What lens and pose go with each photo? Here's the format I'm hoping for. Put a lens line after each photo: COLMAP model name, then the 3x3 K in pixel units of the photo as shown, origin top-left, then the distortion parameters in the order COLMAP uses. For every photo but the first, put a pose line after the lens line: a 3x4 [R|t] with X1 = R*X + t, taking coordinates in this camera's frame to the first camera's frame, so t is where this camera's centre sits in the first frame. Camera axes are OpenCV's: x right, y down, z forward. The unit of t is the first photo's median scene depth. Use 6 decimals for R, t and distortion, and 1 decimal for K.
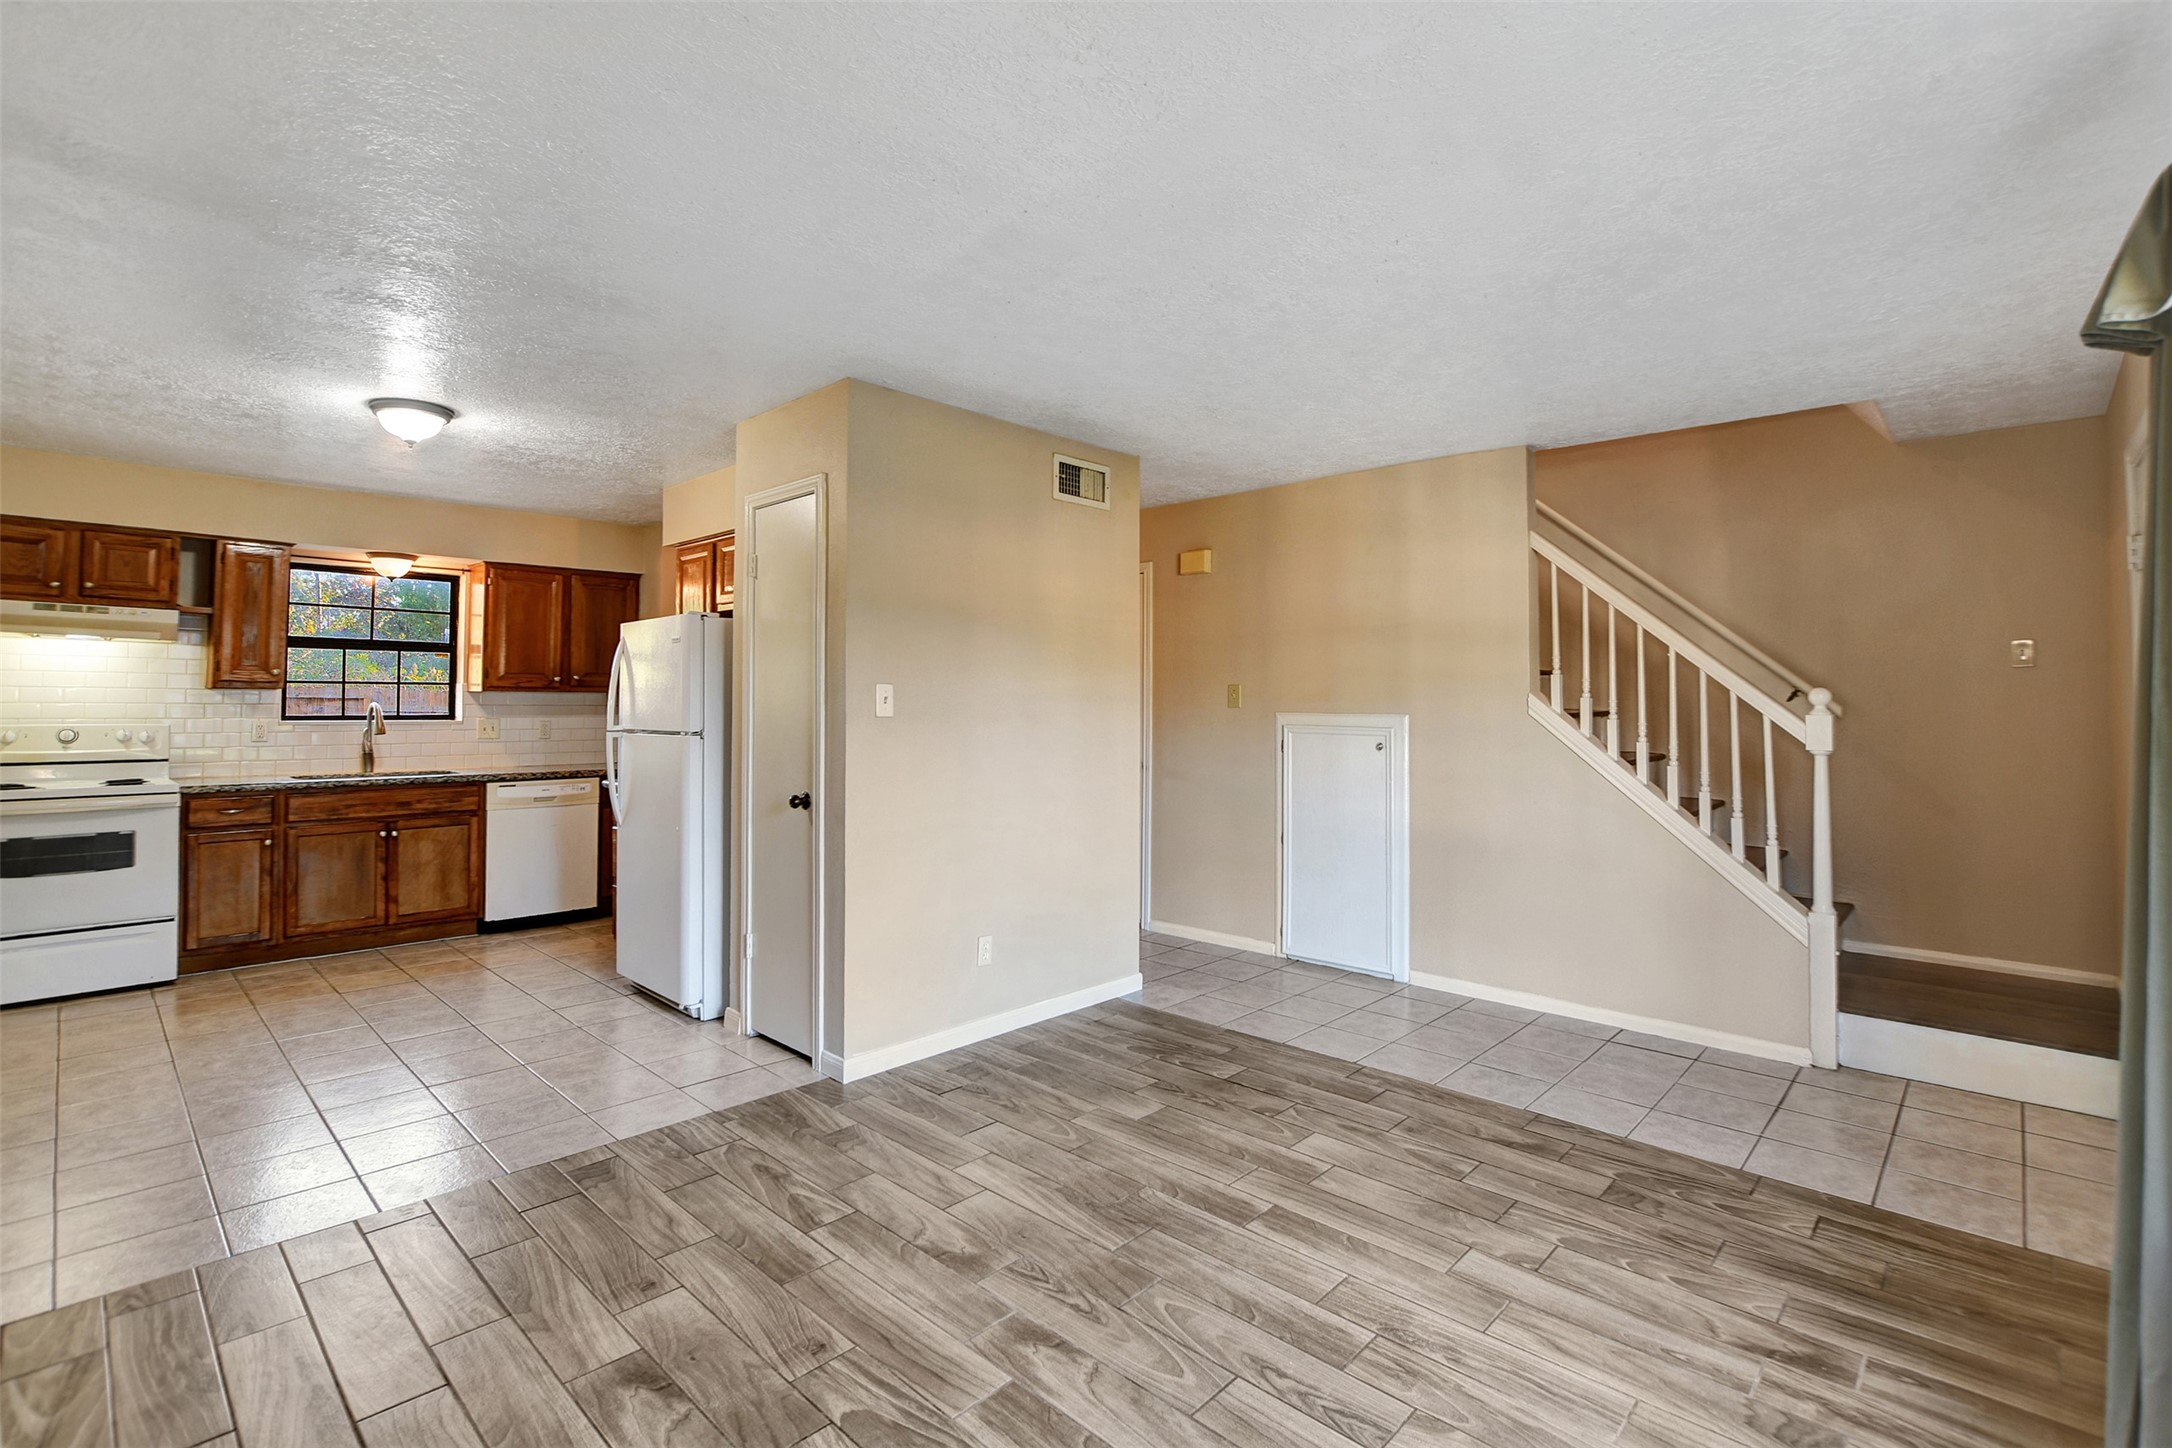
lens RADIAL K [[984.3, 0, 1084.8], [0, 984.3, 679.8], [0, 0, 1]] dist [-0.025701, 0.001131]
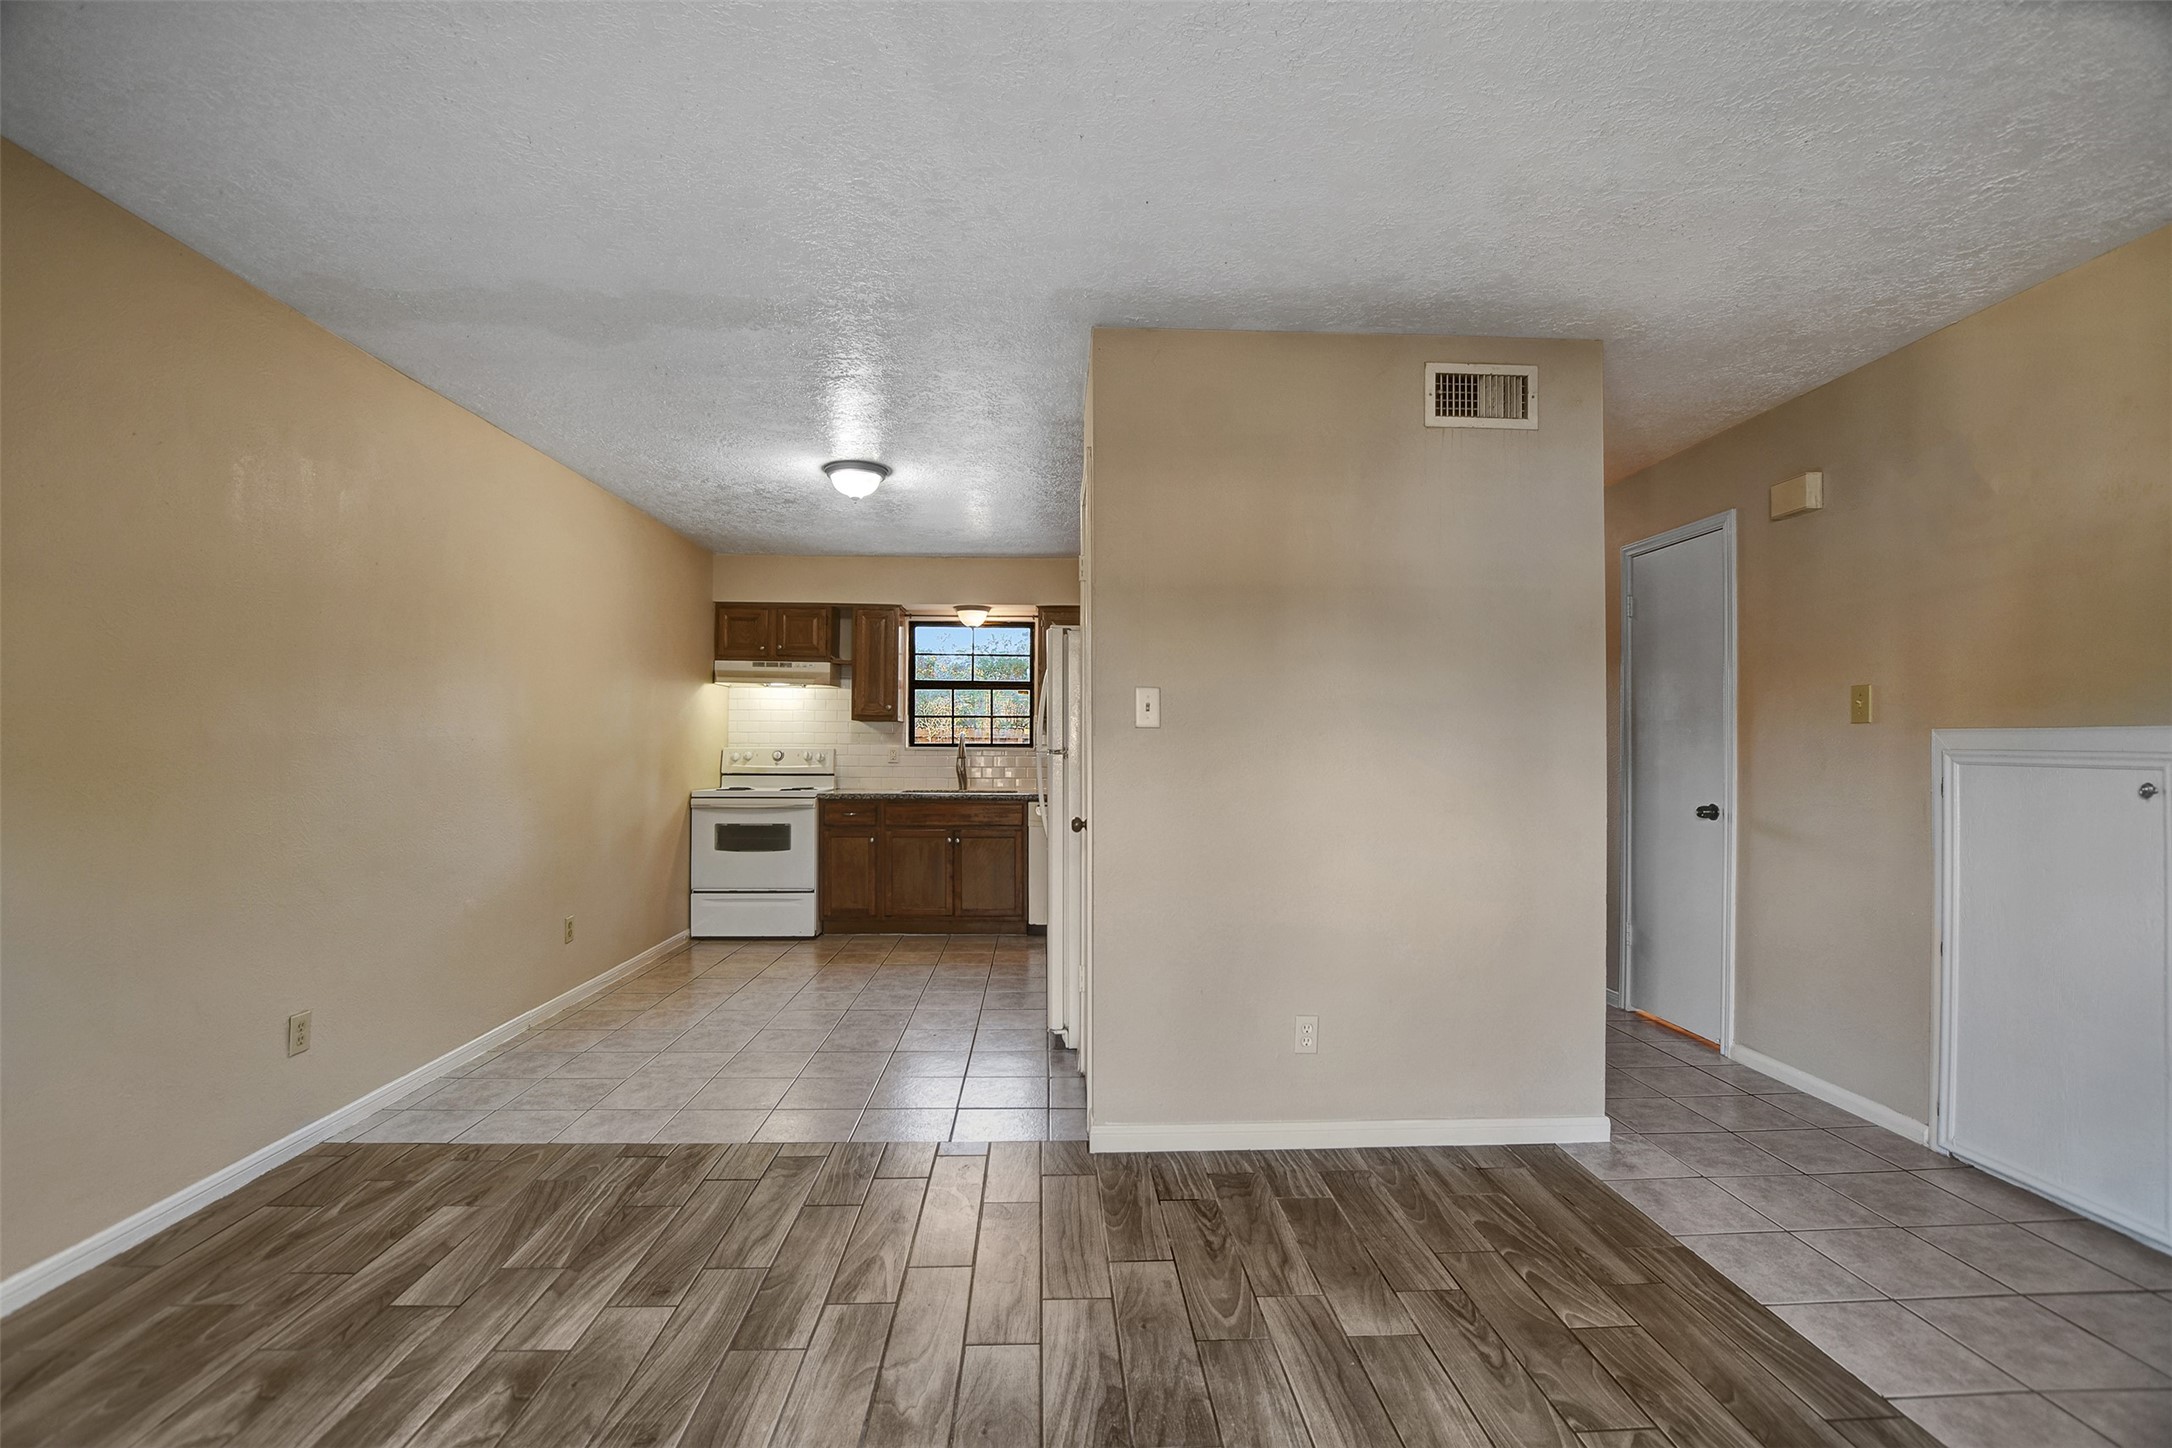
lens RADIAL K [[962.8, 0, 1086.2], [0, 962.8, 736.0], [0, 0, 1]] dist [-0.027407, 0.000696]
pose [[0.719509, -0.009547, -0.694418, 0.240394], [0.015445, 0.999878, 0.002256, 0.032317], [0.694312, -0.012348, 0.719568, 0.283048]]
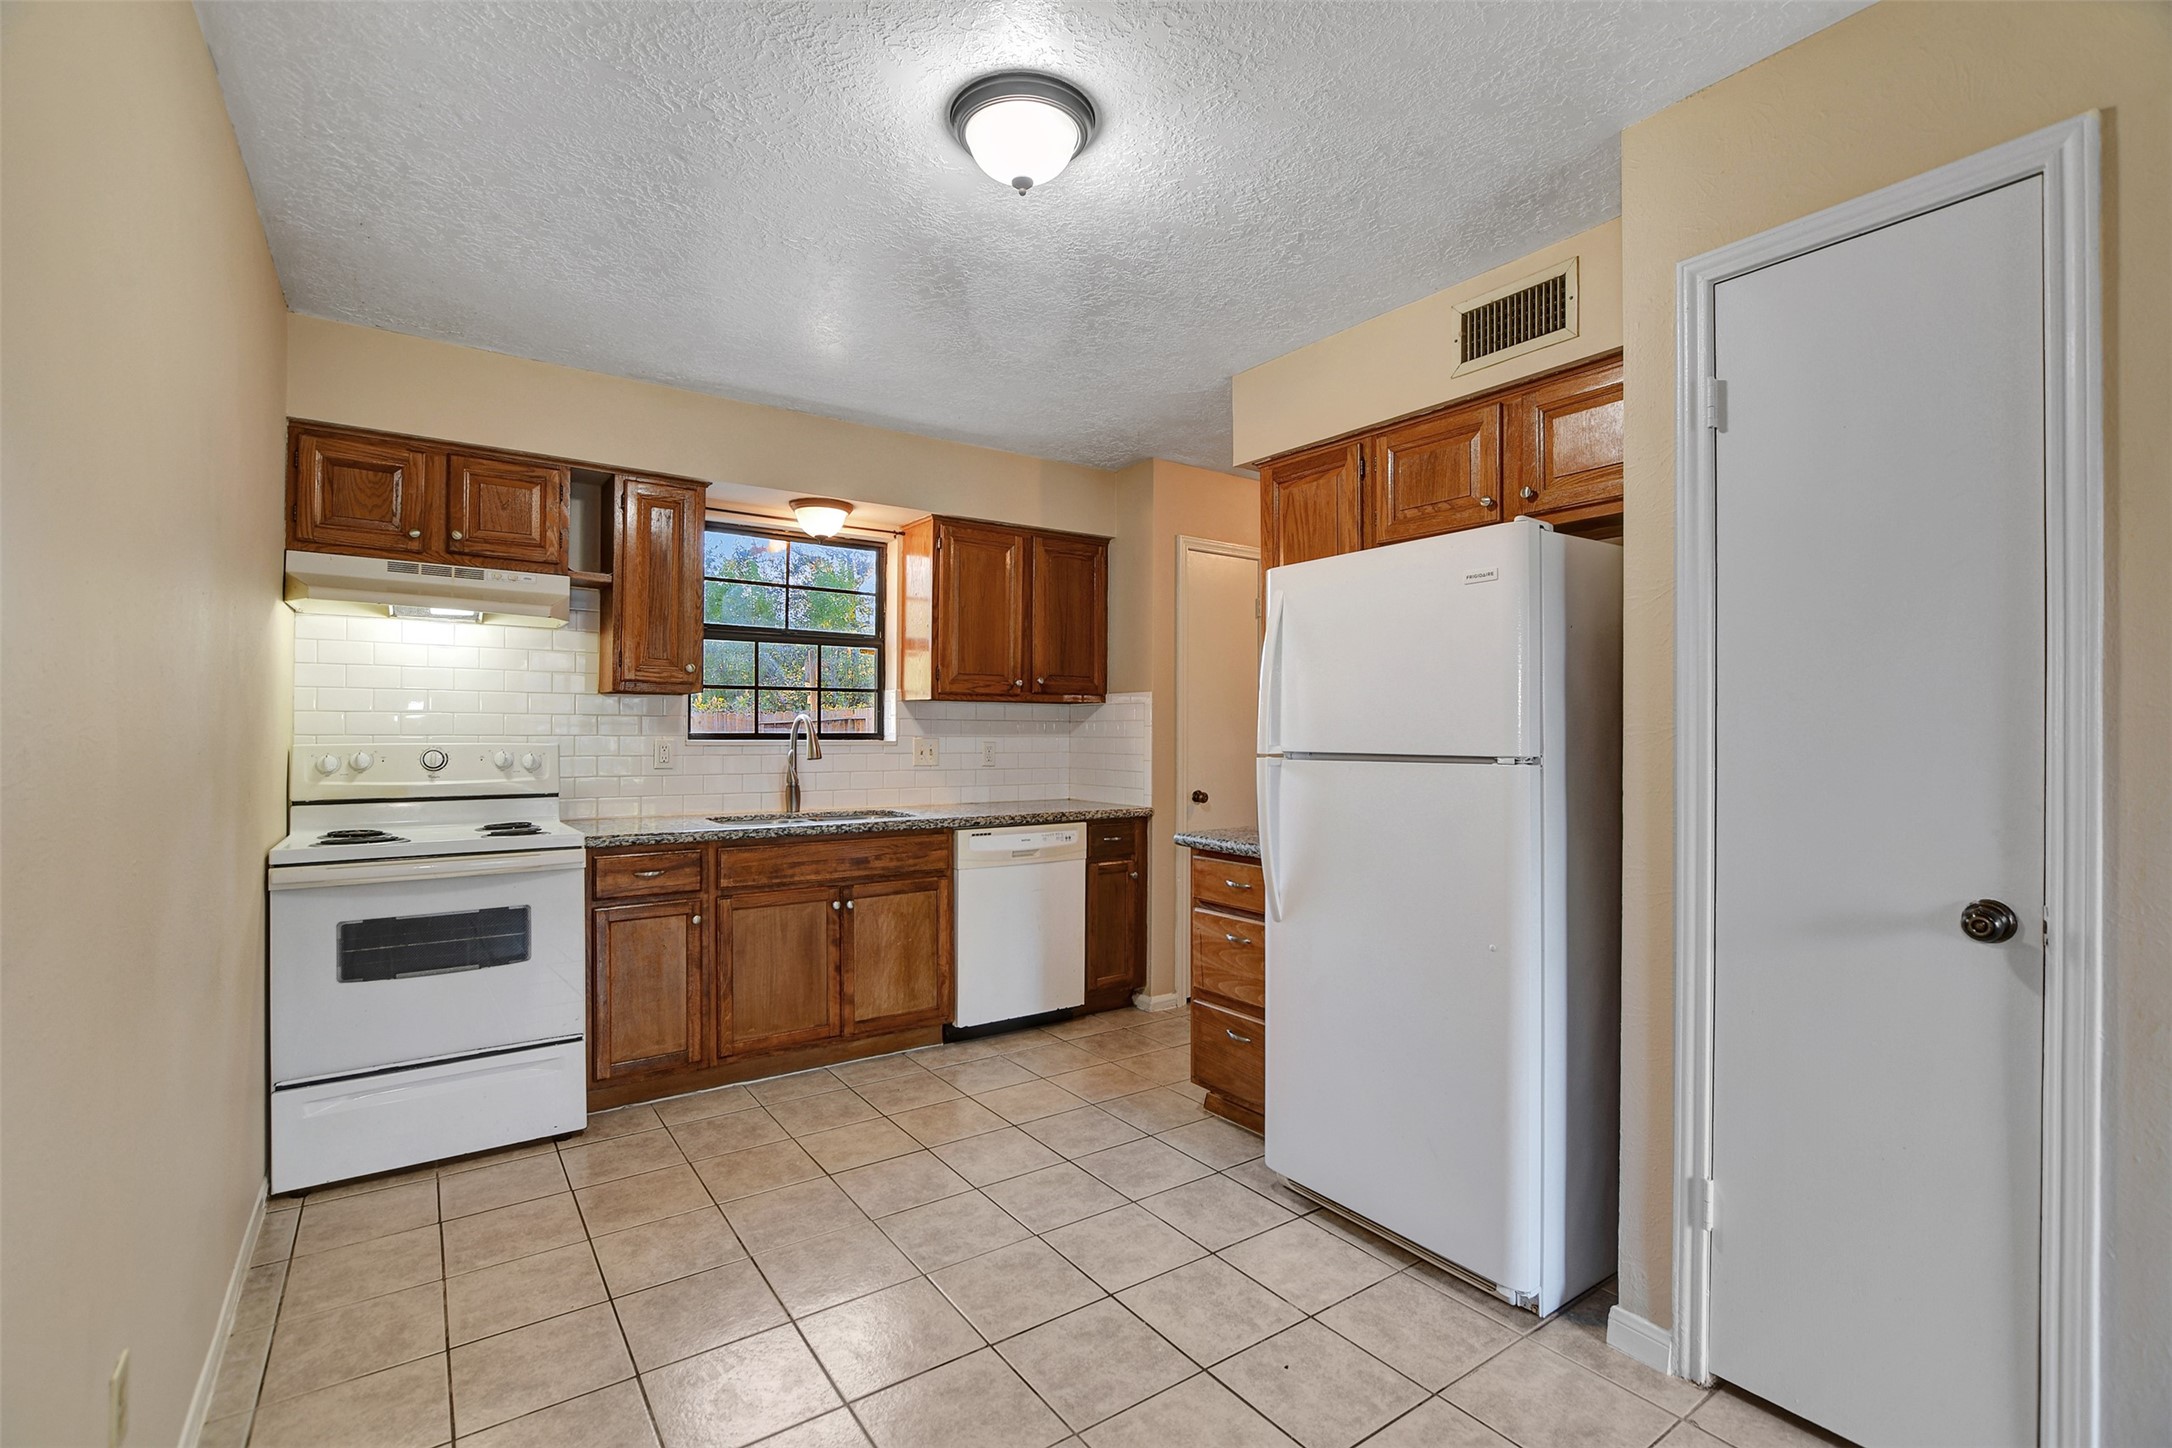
lens RADIAL K [[962.8, 0, 1086.2], [0, 962.8, 736.0], [0, 0, 1]] dist [-0.027407, 0.000696]
pose [[0.981427, 0.000994, -0.191832, -0.451749], [0.004455, 0.999599, 0.027975, 0.023430], [0.191783, -0.028310, 0.981029, 0.402121]]
